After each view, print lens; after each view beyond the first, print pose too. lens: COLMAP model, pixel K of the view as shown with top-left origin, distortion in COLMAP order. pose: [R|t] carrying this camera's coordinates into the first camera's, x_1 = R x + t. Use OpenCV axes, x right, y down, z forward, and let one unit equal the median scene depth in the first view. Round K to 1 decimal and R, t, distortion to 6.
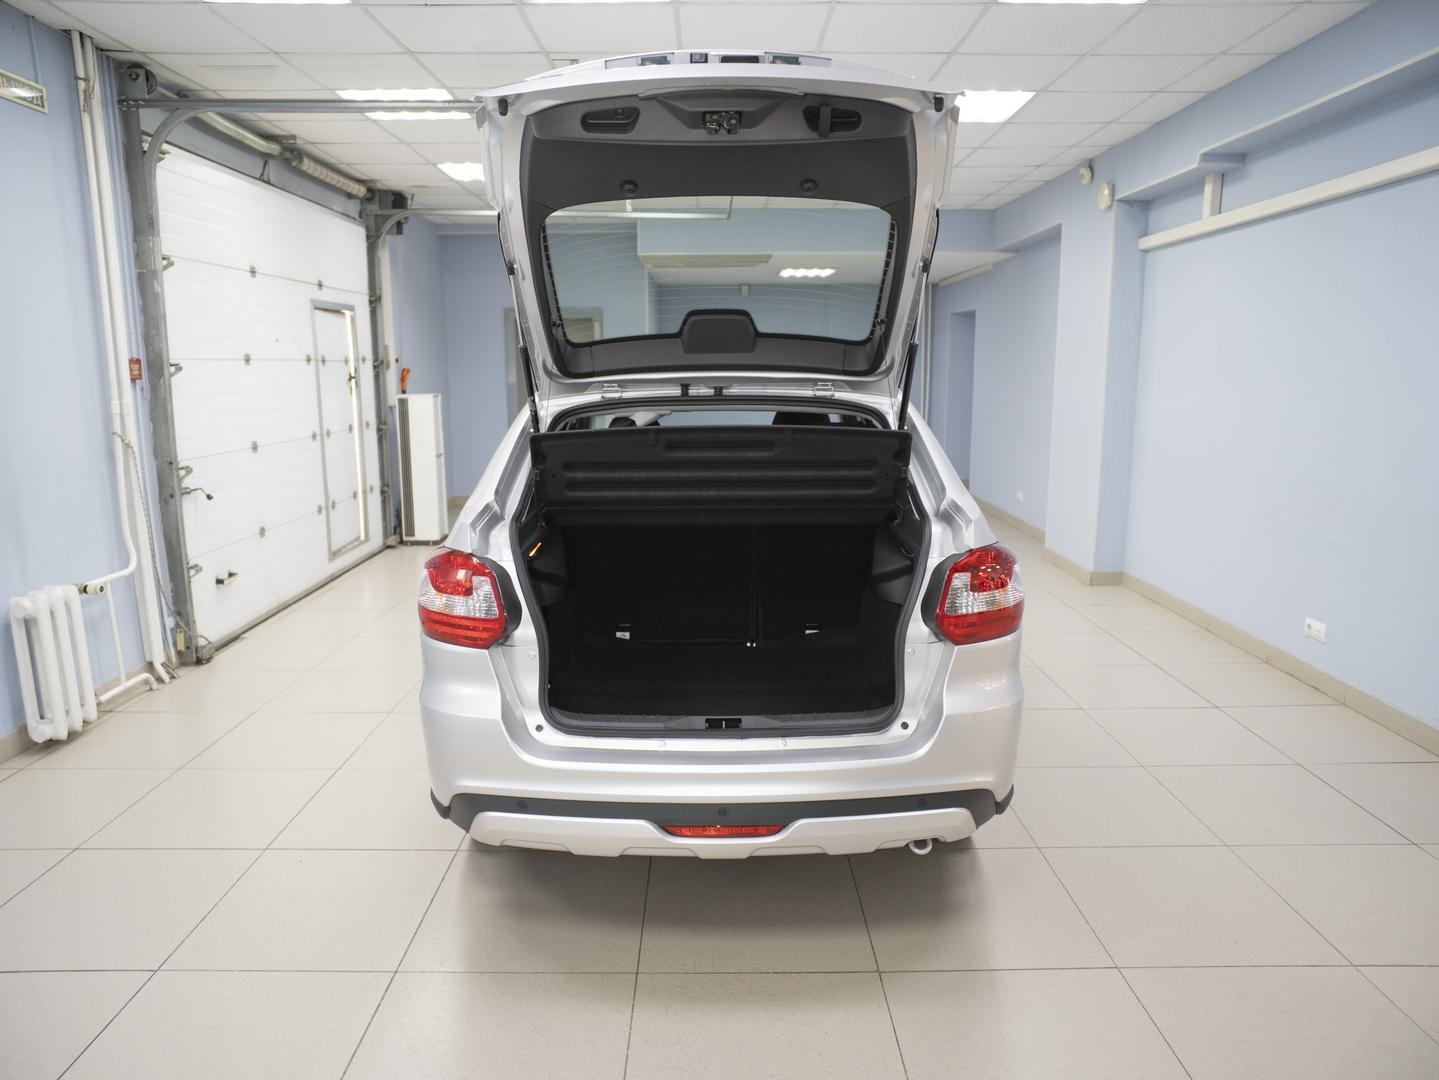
lens RADIAL K [[947.6, 0, 720.8], [0, 947.6, 544.6], [0, 0, 1]] dist [-0.037661, 0.036253]
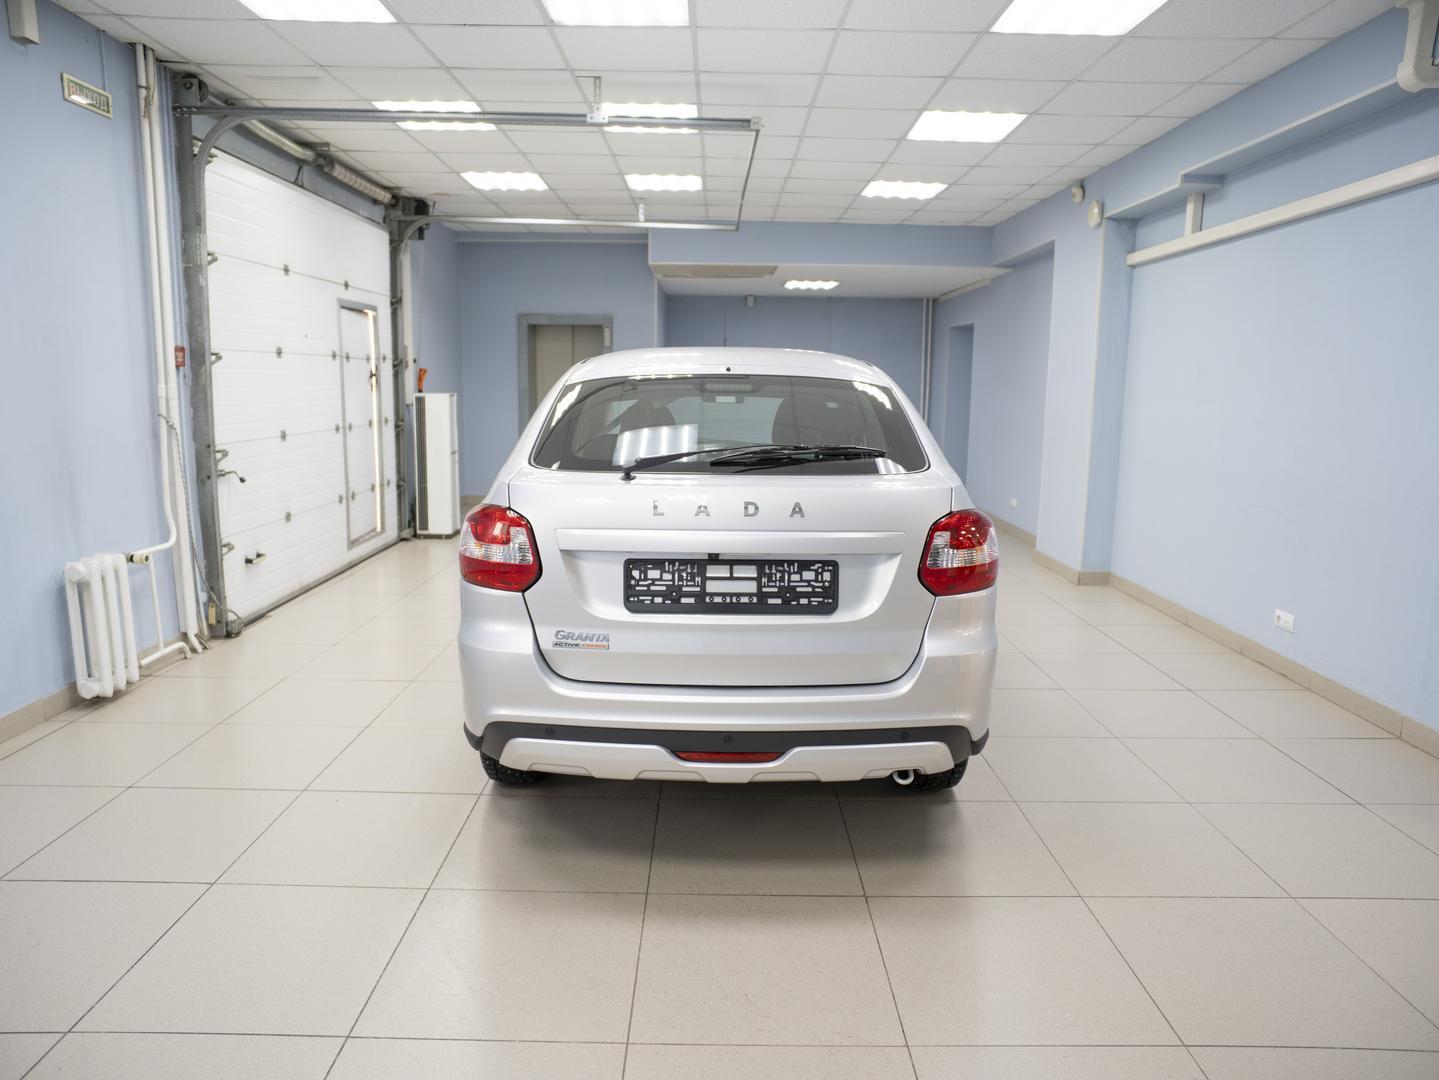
lens RADIAL K [[947.6, 0, 722.1], [0, 947.6, 540.0], [0, 0, 1]] dist [-0.037661, 0.036253]
pose [[0.999848, 0.017406, 0.000610, -0.004308], [-0.017390, 0.999635, -0.020693, 0.031278], [-0.000970, 0.020680, 0.999786, -0.060518]]
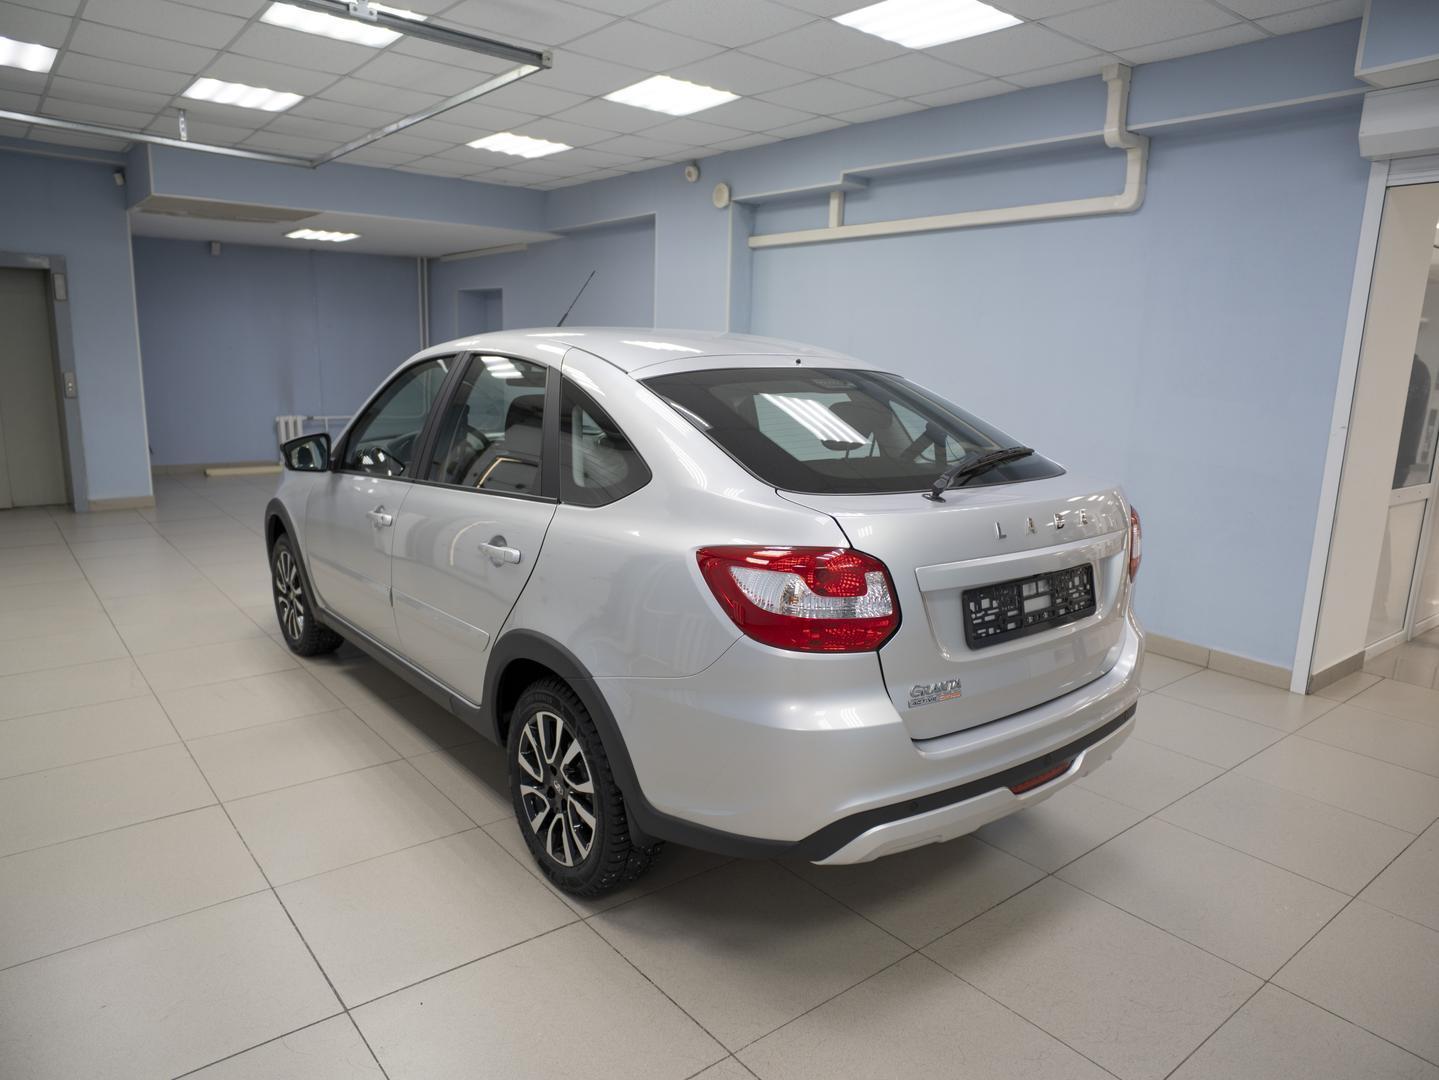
lens RADIAL K [[947.6, 0, 719.2], [0, 947.6, 544.5], [0, 0, 1]] dist [-0.037661, 0.036253]
pose [[0.787800, -0.099881, 0.607779, -0.415050], [0.087240, 0.994910, 0.050422, -0.022719], [-0.609722, 0.013300, 0.792504, 0.163174]]
